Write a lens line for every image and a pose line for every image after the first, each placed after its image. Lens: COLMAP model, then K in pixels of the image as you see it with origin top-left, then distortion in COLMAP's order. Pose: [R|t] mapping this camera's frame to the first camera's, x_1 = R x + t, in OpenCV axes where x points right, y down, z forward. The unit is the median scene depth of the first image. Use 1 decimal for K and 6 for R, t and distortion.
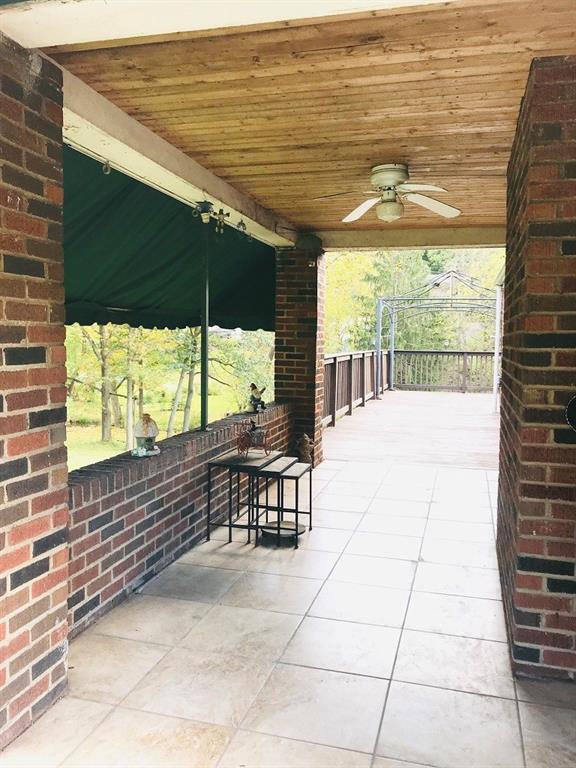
lens RADIAL K [[638.5, 0, 291.4], [0, 638.5, 382.1], [0, 0, 1]] dist [0.033614, -0.019030]
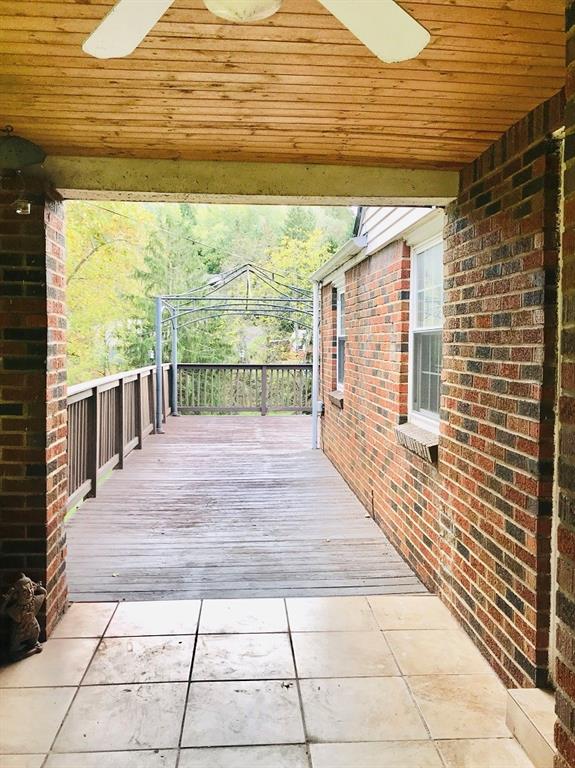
lens RADIAL K [[638.5, 0, 286.0], [0, 638.5, 378.1], [0, 0, 1]] dist [0.033614, -0.019030]
pose [[0.940422, -0.023993, 0.339162, 0.024368], [0.026878, 0.999631, -0.003811, -0.030256], [-0.338945, 0.012700, 0.940720, 0.259840]]
